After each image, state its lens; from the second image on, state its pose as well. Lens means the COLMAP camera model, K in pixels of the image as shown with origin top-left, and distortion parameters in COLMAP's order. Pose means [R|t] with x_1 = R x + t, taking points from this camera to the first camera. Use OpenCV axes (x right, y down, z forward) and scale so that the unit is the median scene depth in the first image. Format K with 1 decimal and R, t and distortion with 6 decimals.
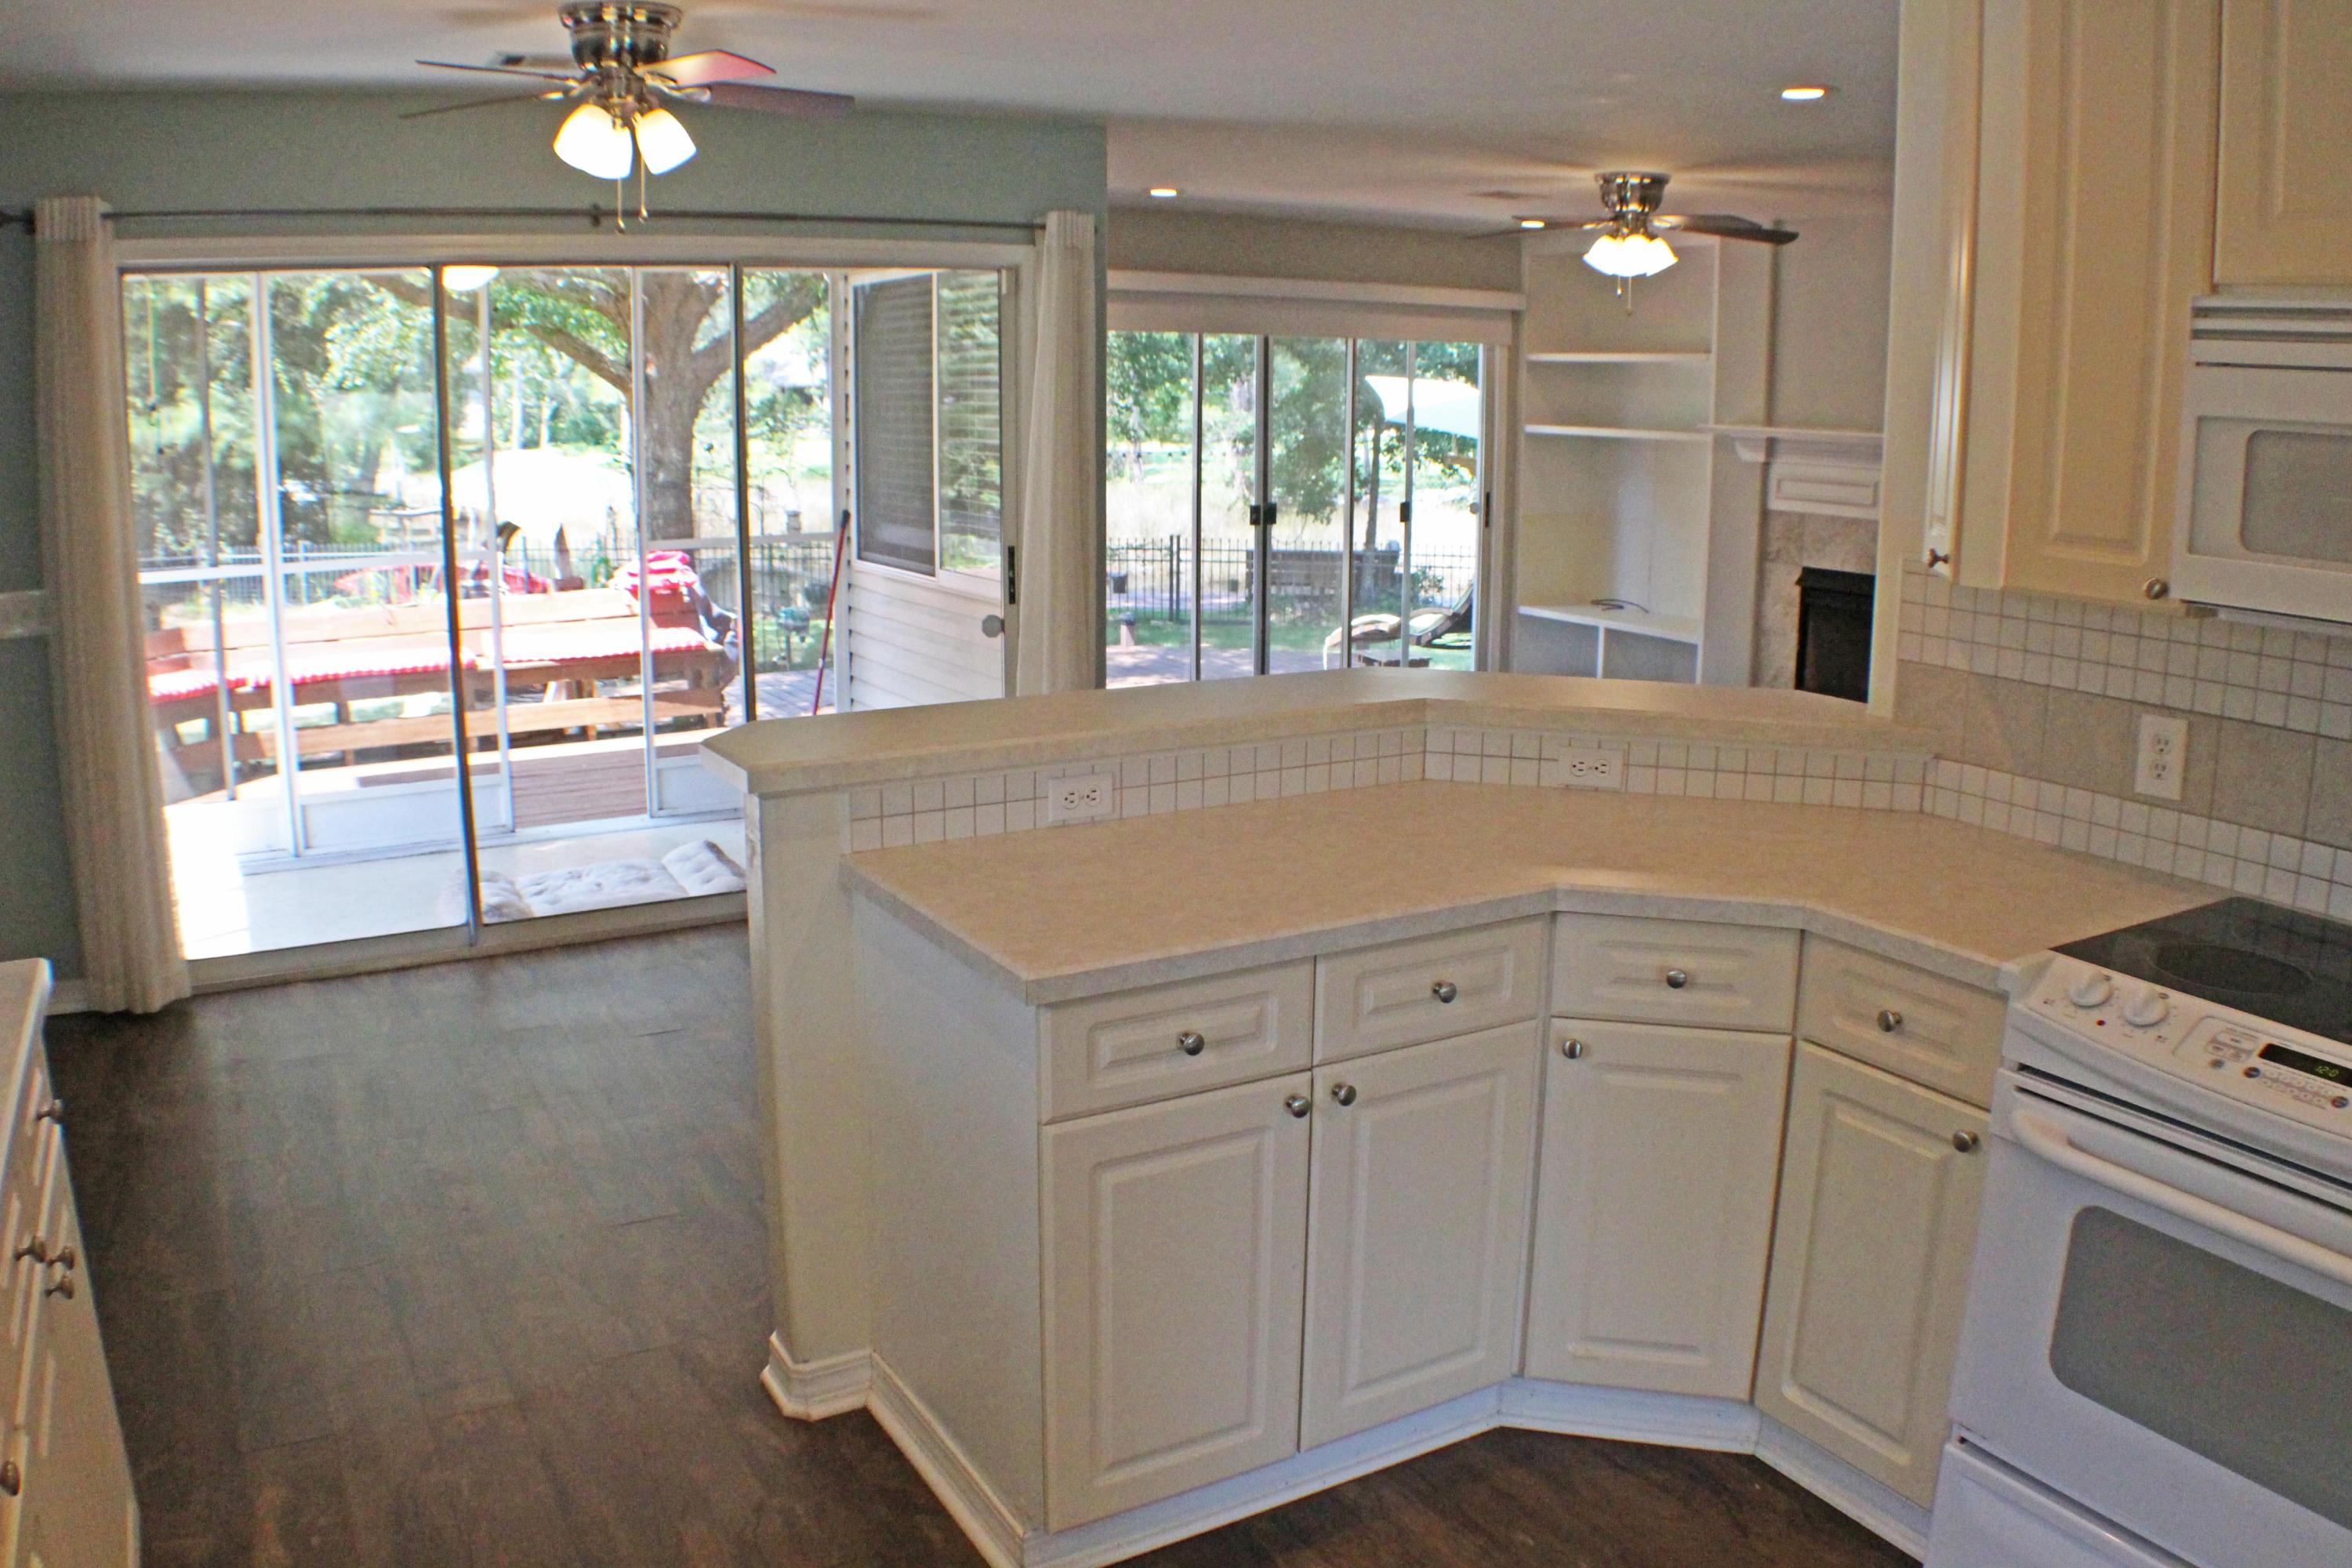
lens RADIAL K [[1799.5, 0, 1176.0], [0, 1799.5, 784.0], [0, 0, 1]] dist [-0.240151, 0.100691]
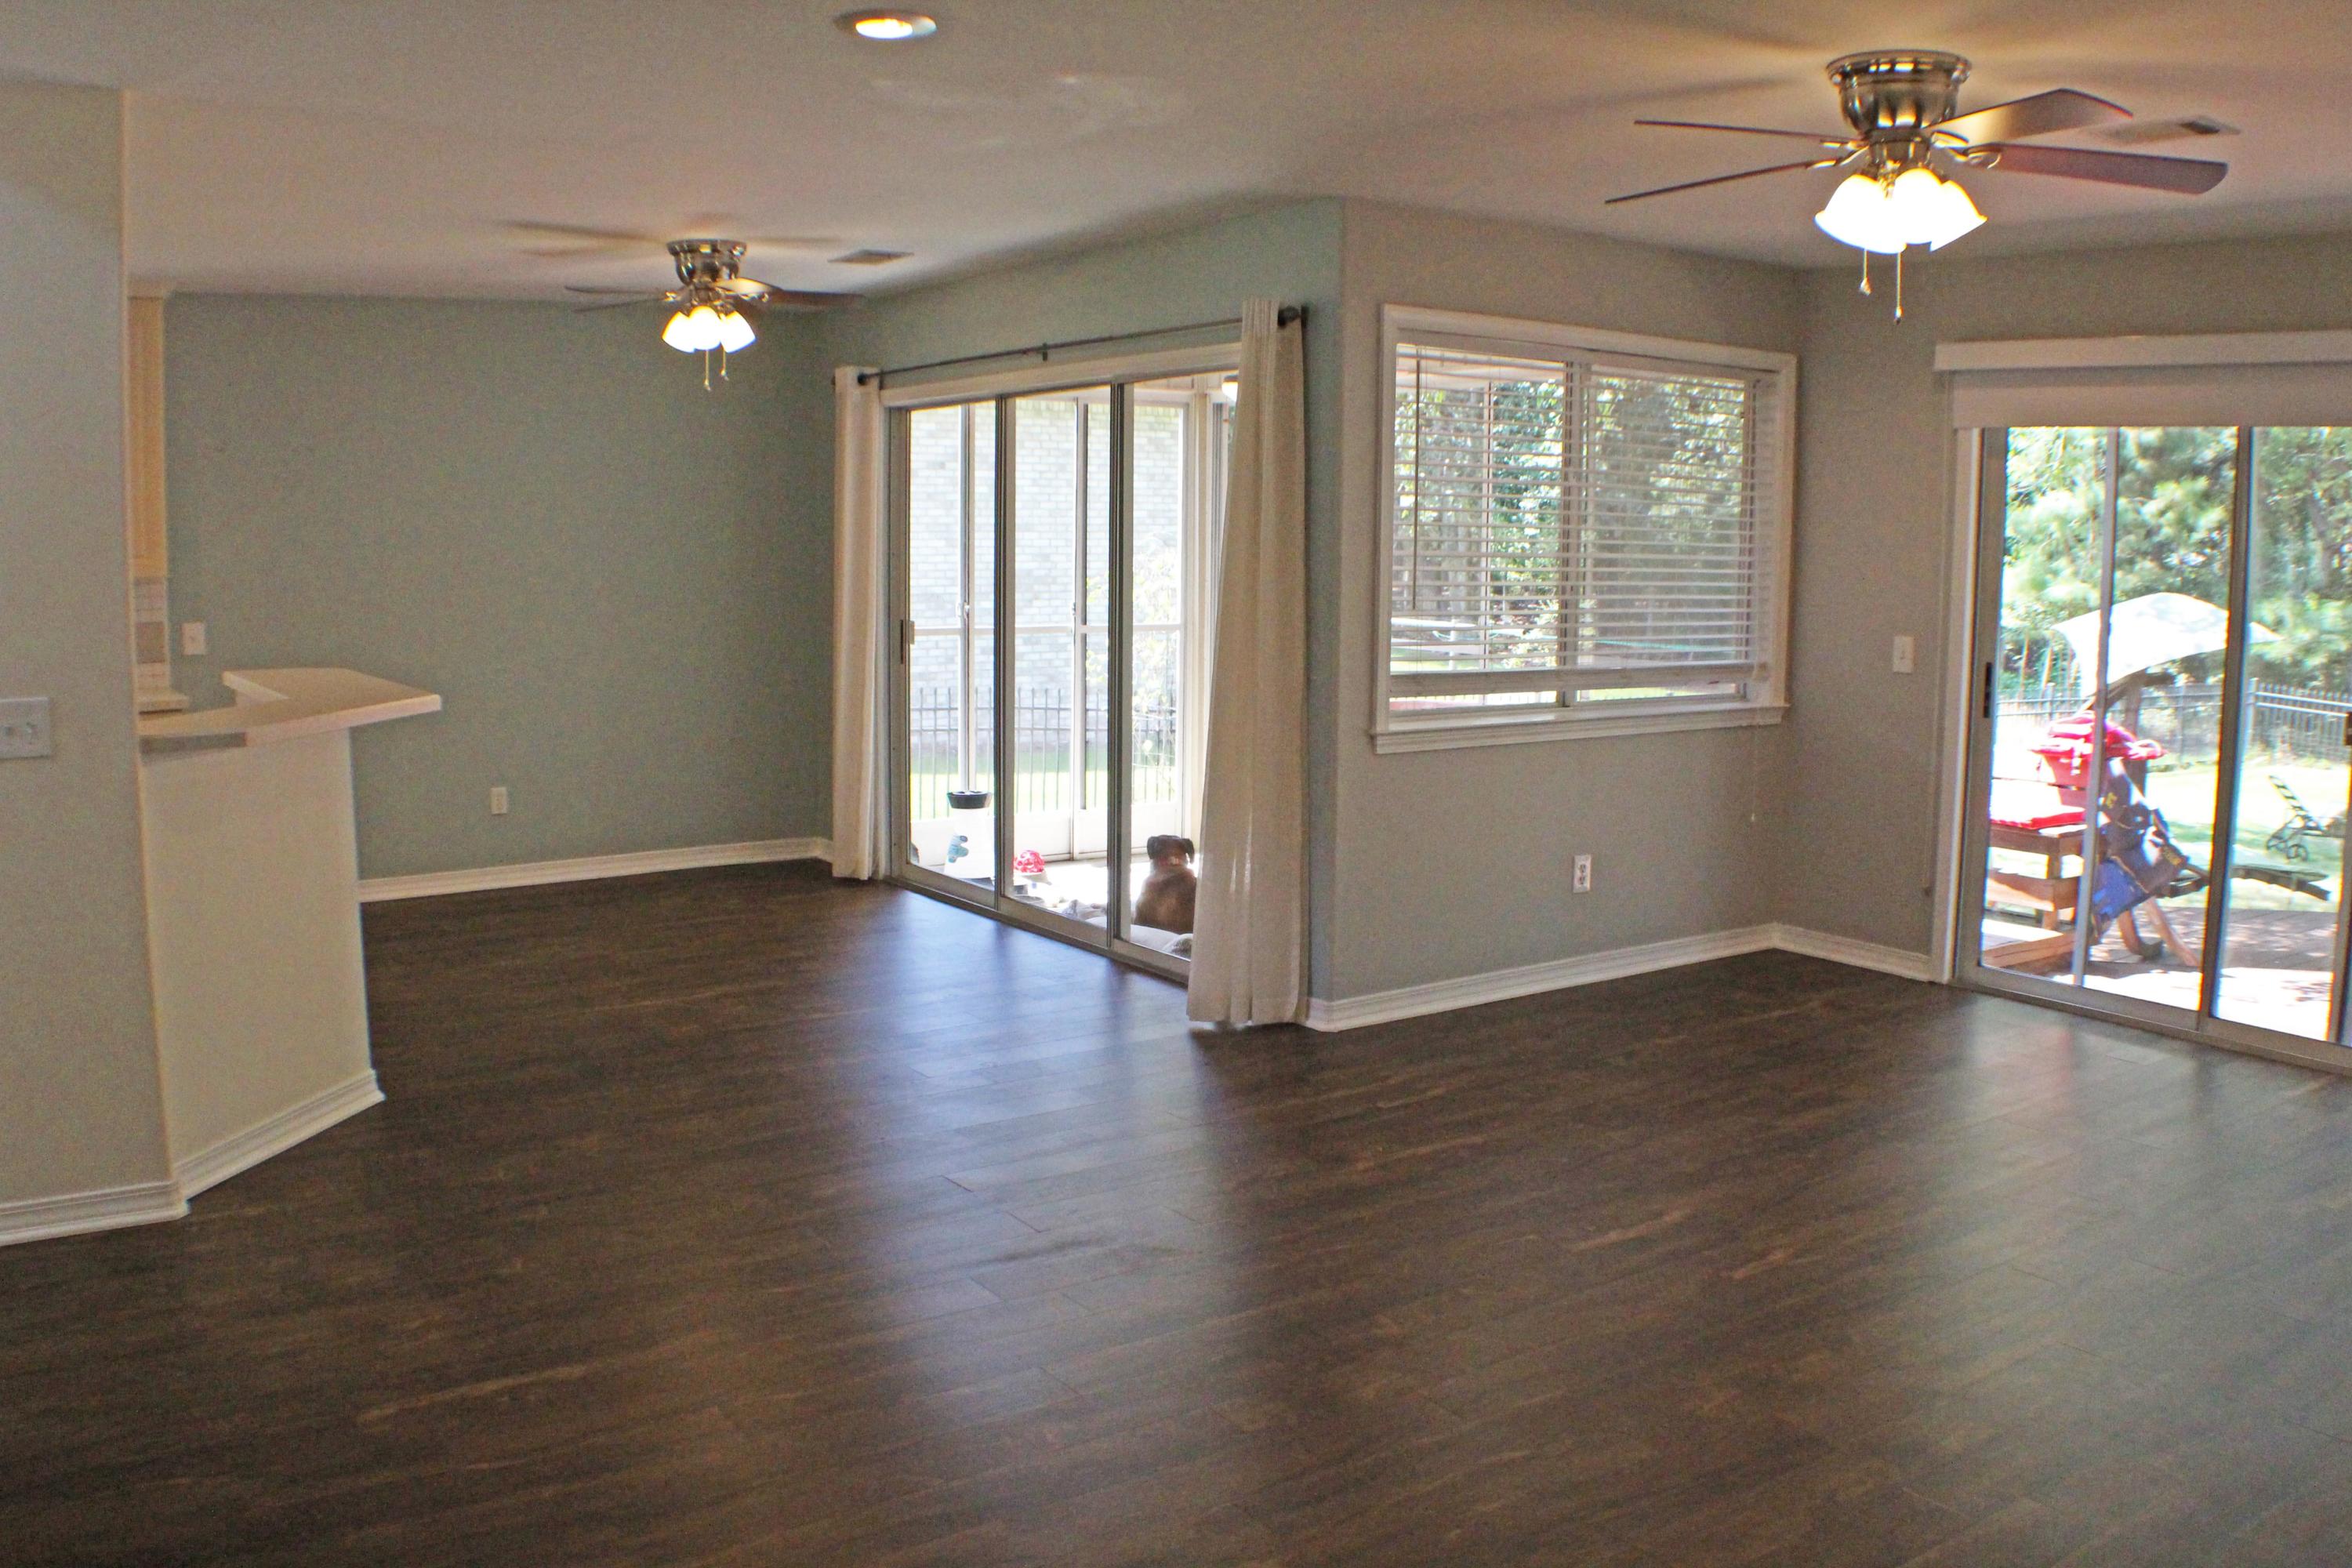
lens RADIAL K [[1916.8, 0, 1142.7], [0, 1916.8, 817.7], [0, 0, 1]] dist [-0.200482, -0.003133]
pose [[0.061443, 0.143335, -0.987765, 1.149688], [-0.221353, 0.966948, 0.126545, -0.203792], [0.973256, 0.210870, 0.091139, 1.072527]]
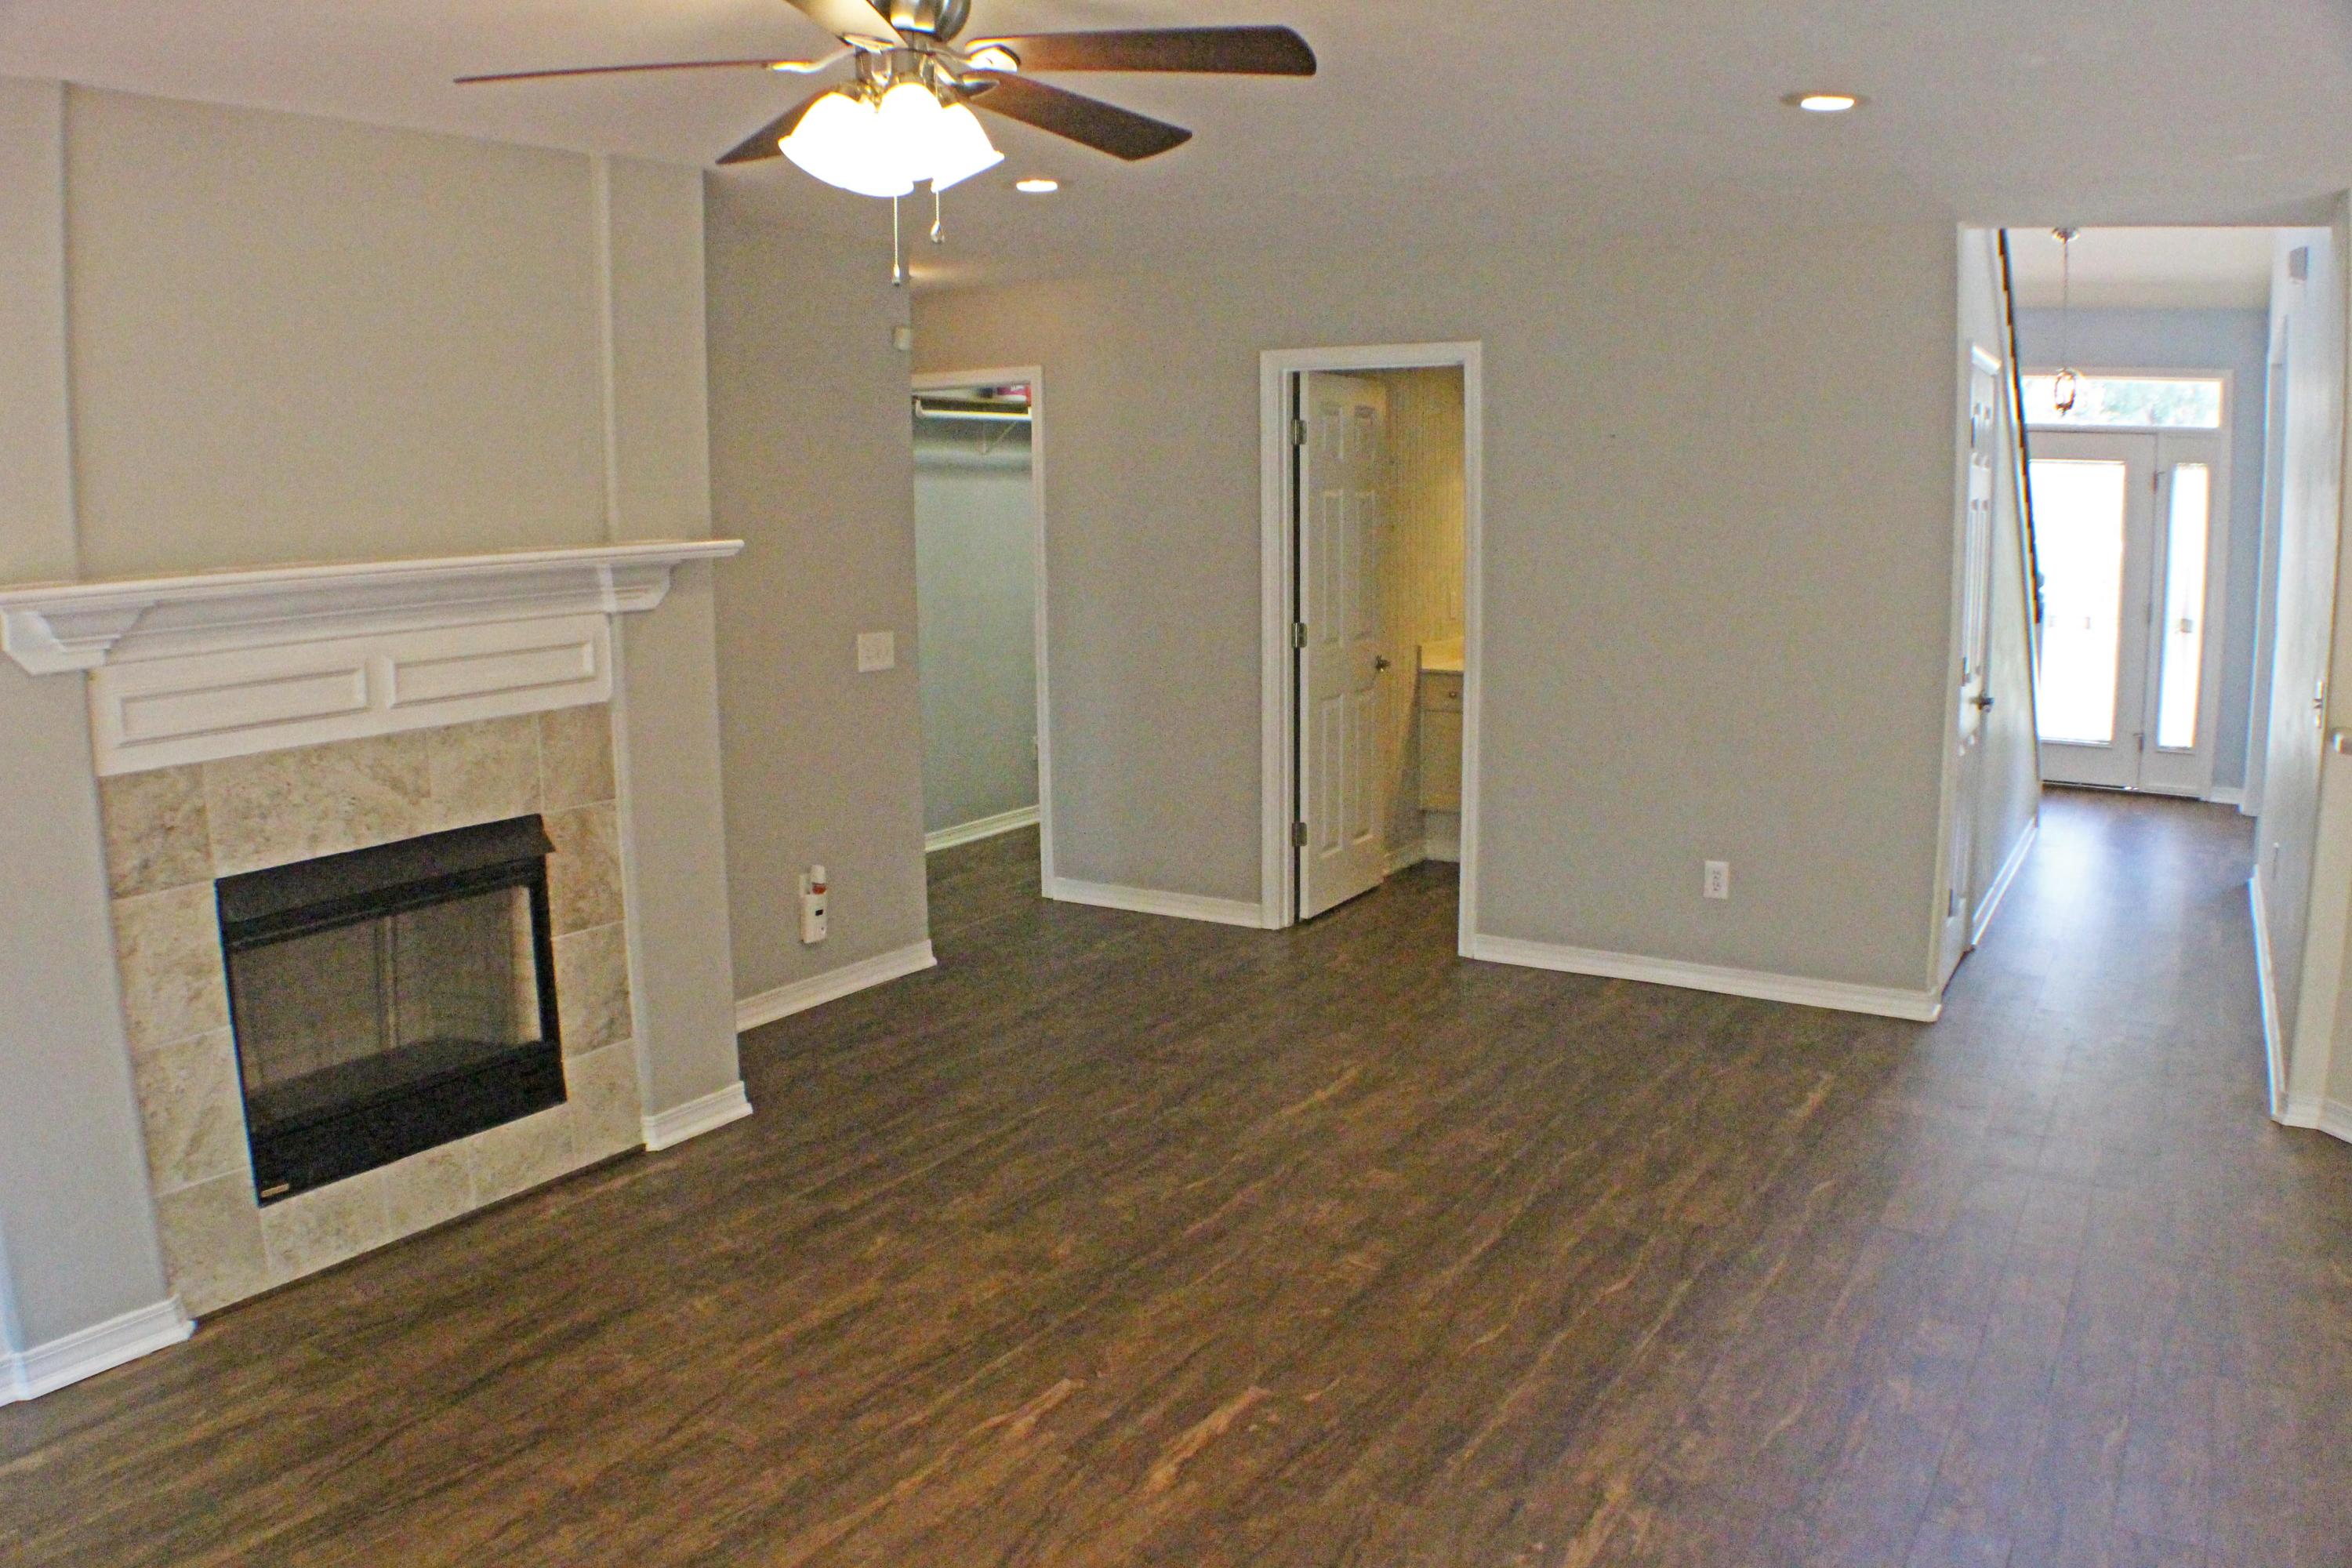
lens RADIAL K [[1714.4, 0, 1172.4], [0, 1714.4, 810.1], [0, 0, 1]] dist [-0.215465, 0.063023]
pose [[-0.465065, -0.164514, 0.869856, -0.160265], [0.197269, 0.938618, 0.282988, -0.354634], [-0.863018, 0.303203, -0.404064, 1.602336]]
